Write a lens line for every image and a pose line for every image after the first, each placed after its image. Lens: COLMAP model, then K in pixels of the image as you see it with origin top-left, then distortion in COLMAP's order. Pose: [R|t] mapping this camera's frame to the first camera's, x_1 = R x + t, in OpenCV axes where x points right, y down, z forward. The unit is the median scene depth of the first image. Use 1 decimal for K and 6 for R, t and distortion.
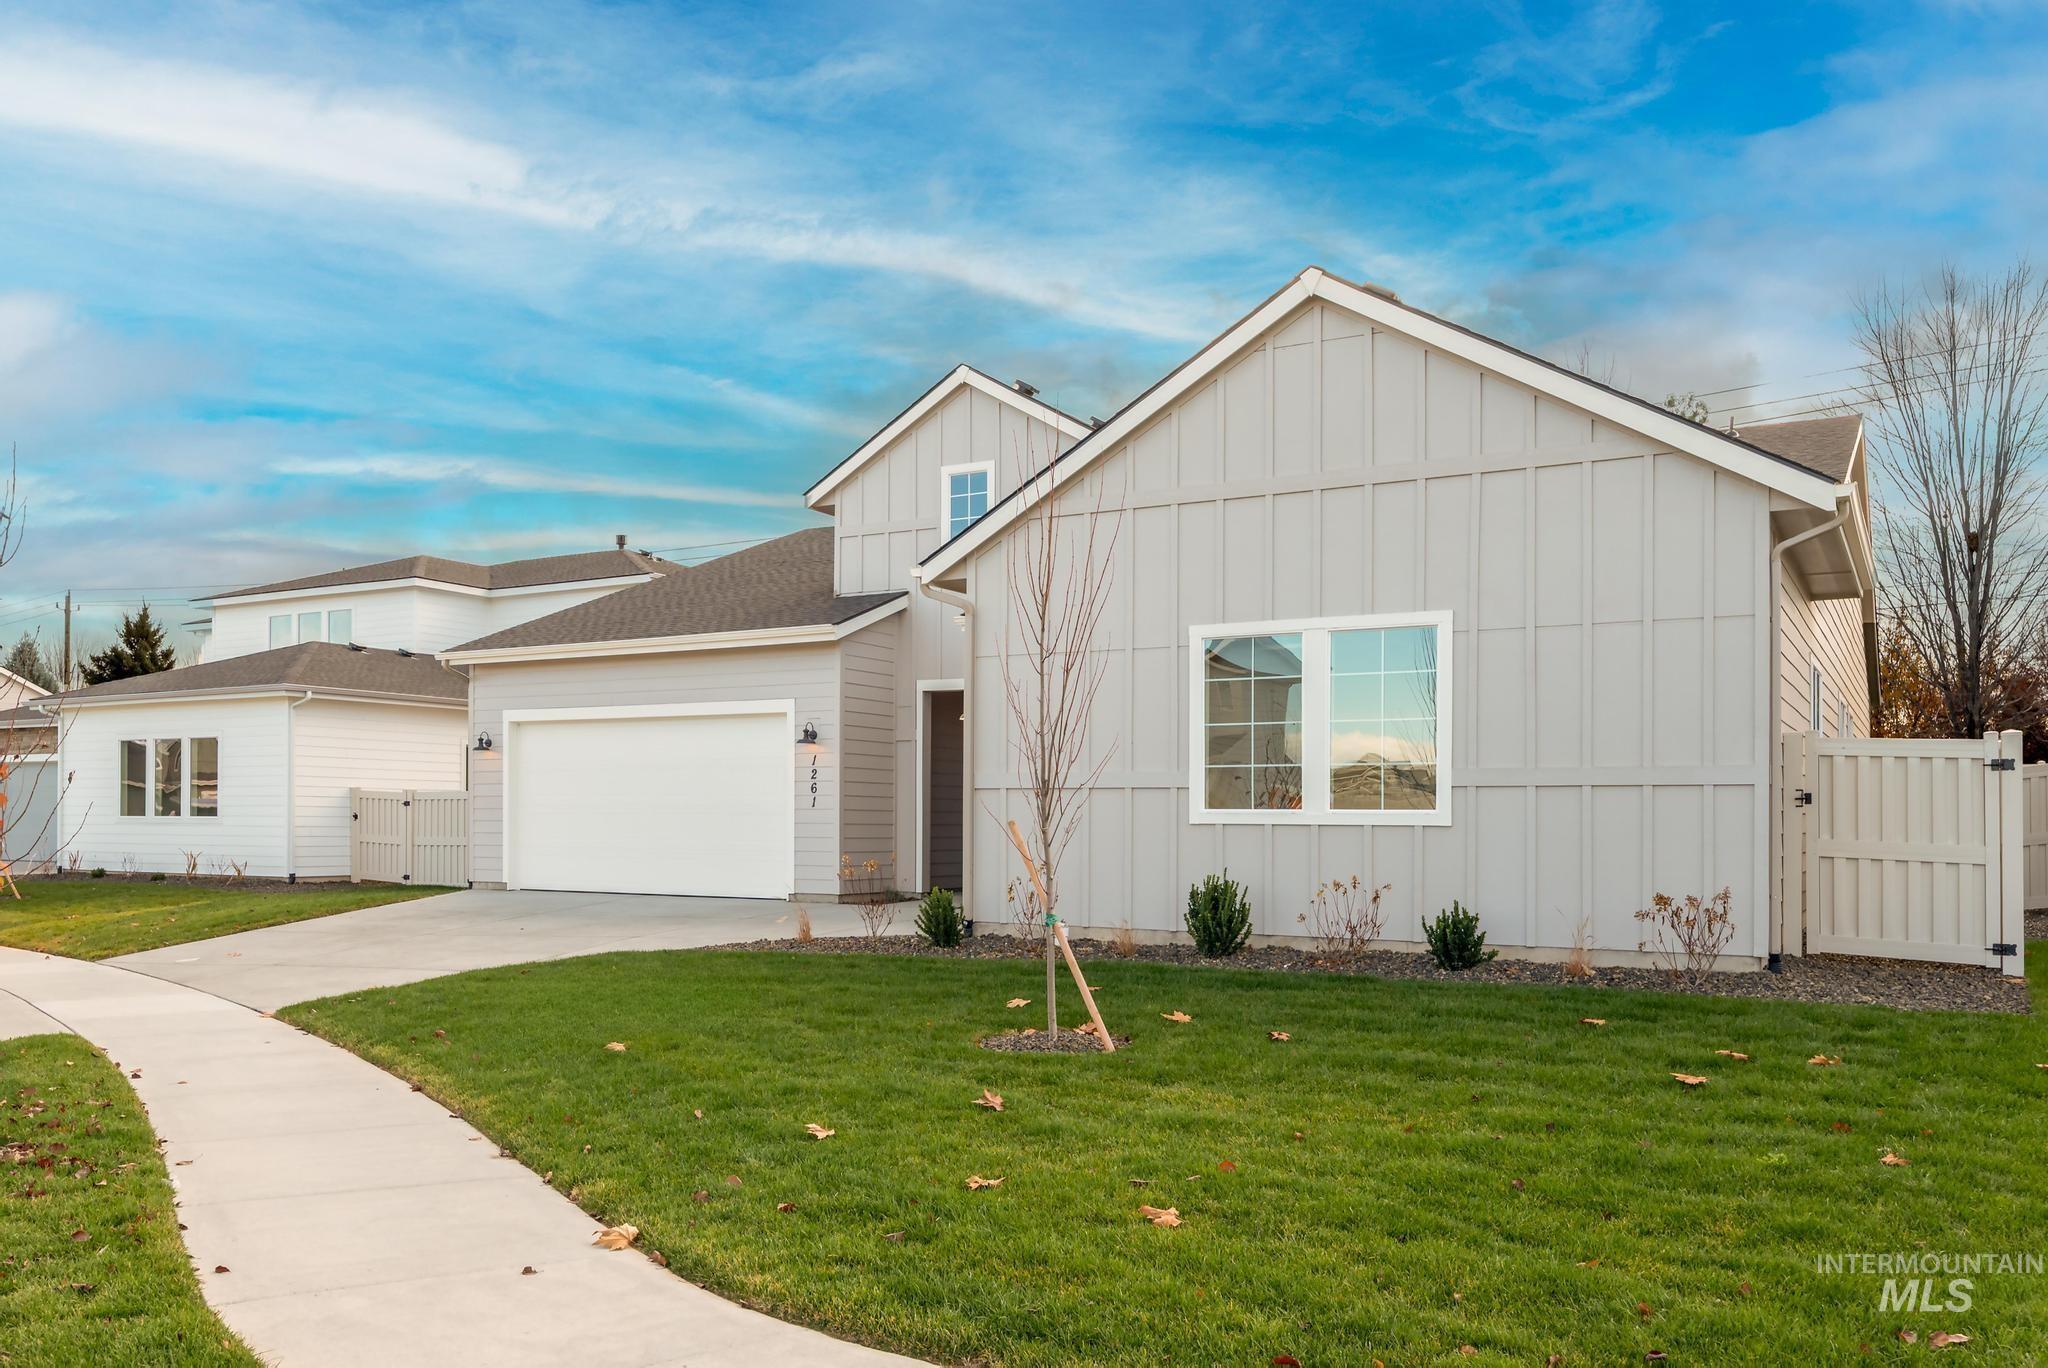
lens RADIAL K [[1374.3, 0, 1024.7], [0, 1374.3, 687.6], [0, 0, 1]] dist [-0.005302, 0.000161]
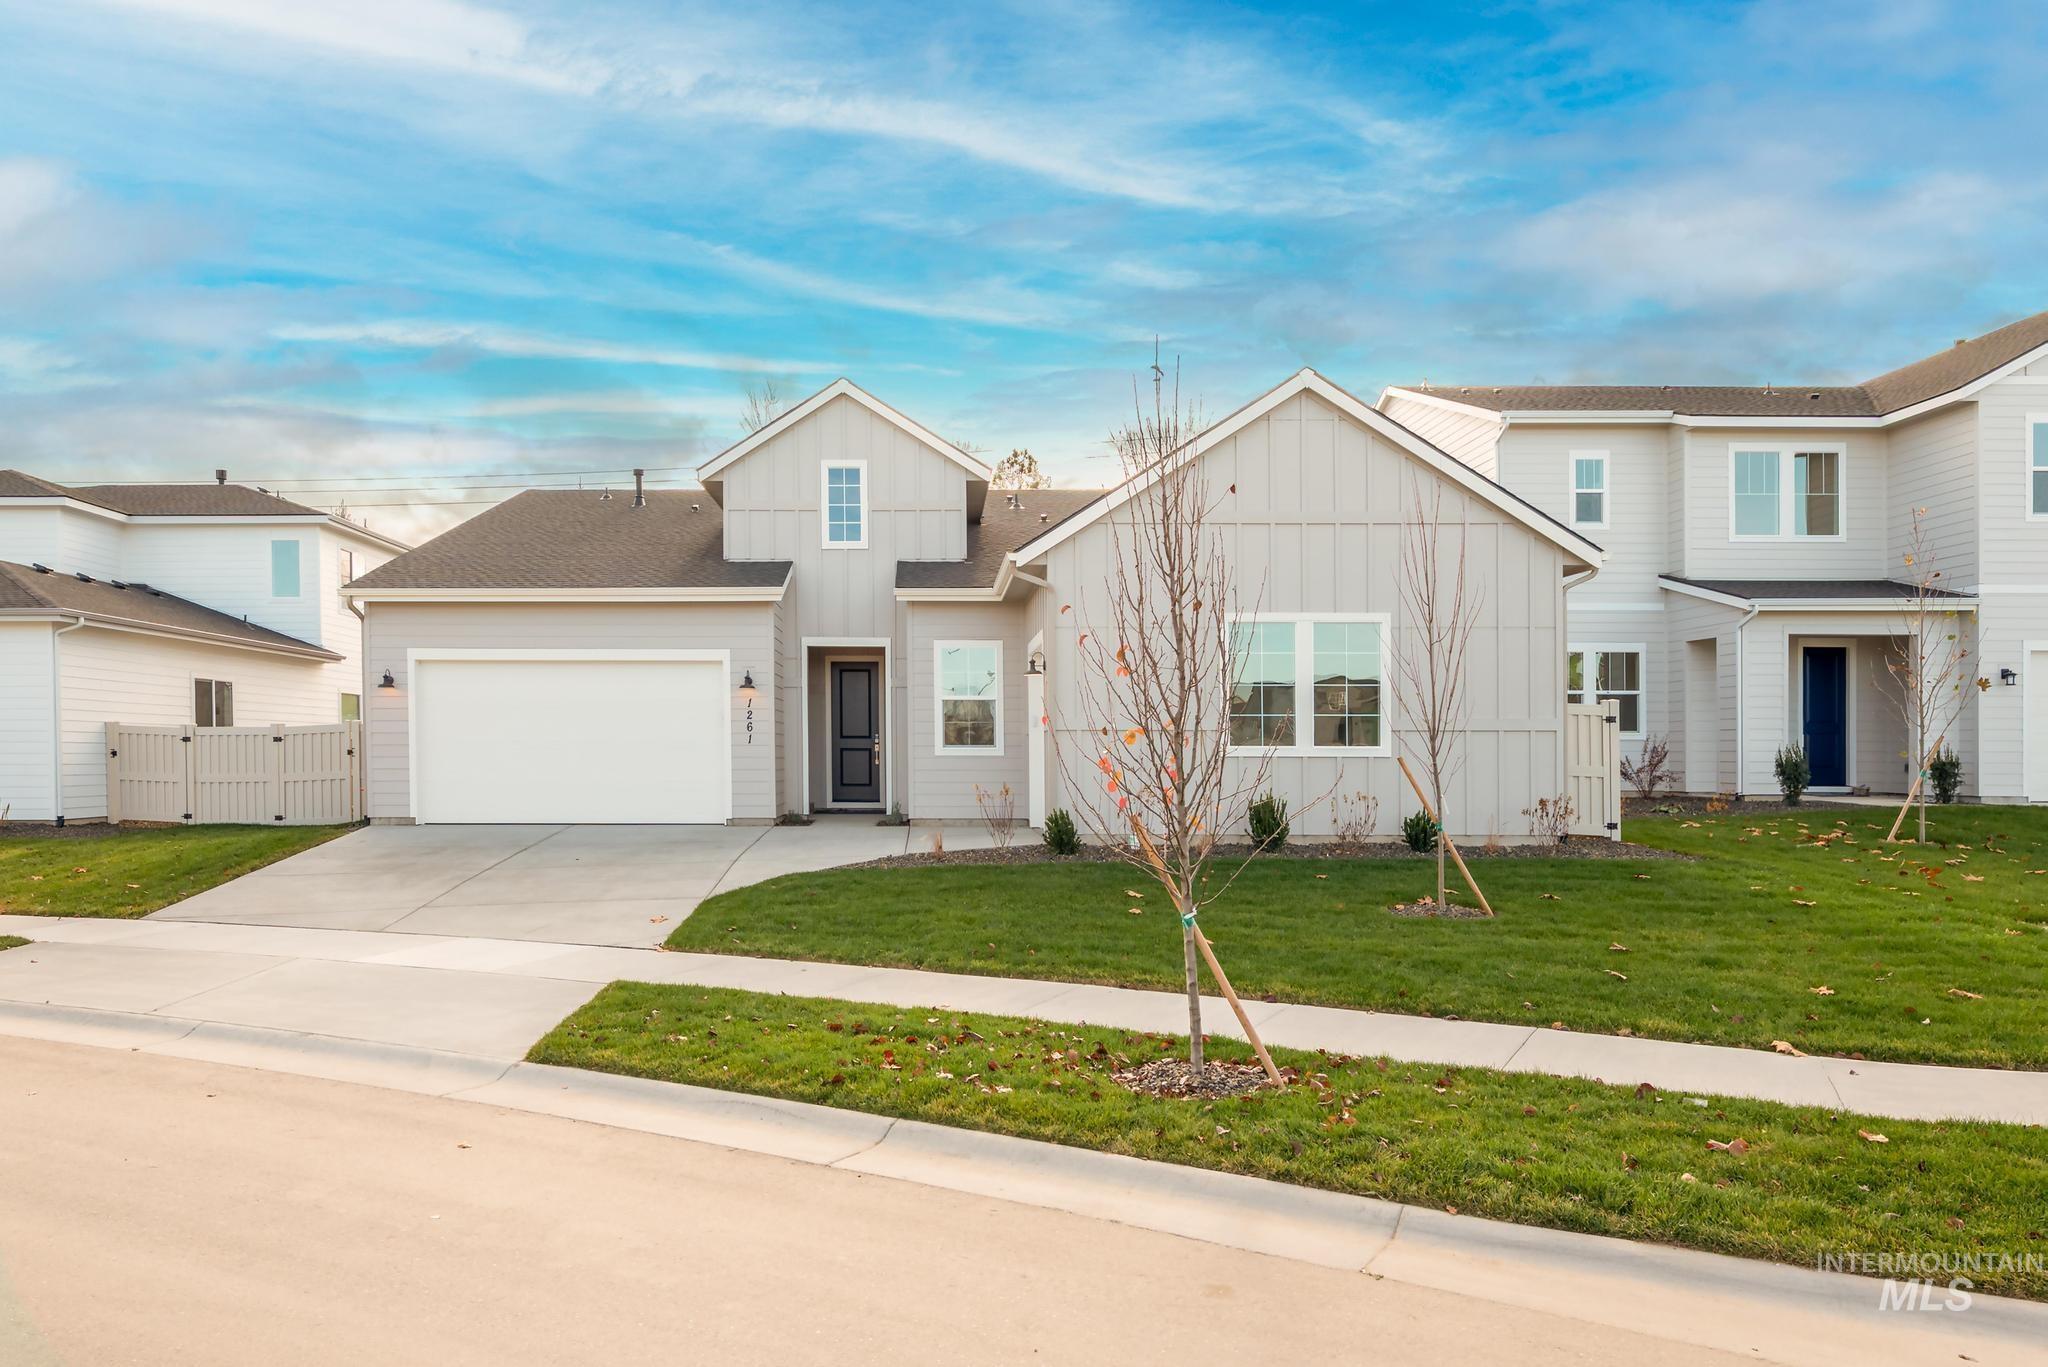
lens RADIAL K [[1069.9, 0, 1024.9], [0, 1069.9, 678.7], [0, 0, 1]] dist [0.002721, -0.000140]
pose [[0.887323, 0.026728, 0.460373, -0.360153], [-0.040455, 0.998982, 0.019975, 0.004921], [-0.459371, -0.036349, 0.887501, 0.091331]]
